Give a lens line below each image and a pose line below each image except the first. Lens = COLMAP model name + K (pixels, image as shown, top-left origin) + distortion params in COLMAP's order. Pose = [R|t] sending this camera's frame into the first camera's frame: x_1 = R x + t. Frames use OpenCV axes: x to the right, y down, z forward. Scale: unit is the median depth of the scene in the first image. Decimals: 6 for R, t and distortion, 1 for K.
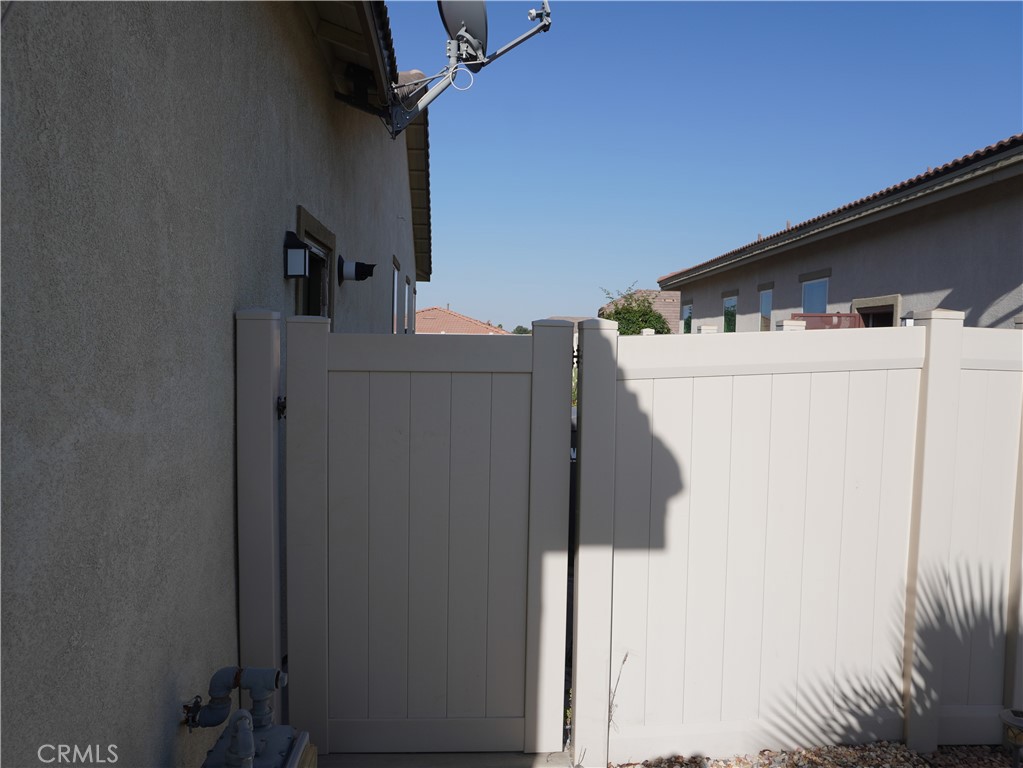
lens RADIAL K [[765.0, 0, 504.8], [0, 765.0, 387.6], [0, 0, 1]] dist [-0.055063, 0.040030]
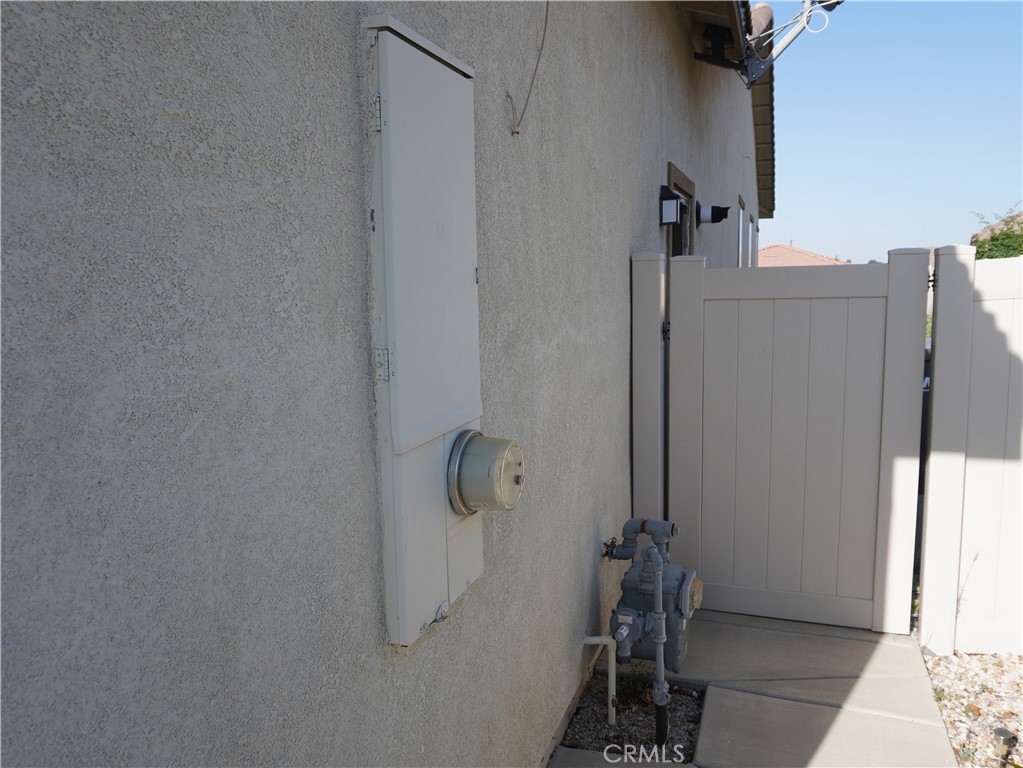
lens RADIAL K [[765.0, 0, 504.8], [0, 765.0, 387.6], [0, 0, 1]] dist [-0.055063, 0.040030]
pose [[0.908869, 0.017018, -0.416735, -0.008018], [0.013745, 0.997402, 0.070707, 0.021657], [0.416855, -0.069991, 0.906274, -0.199196]]
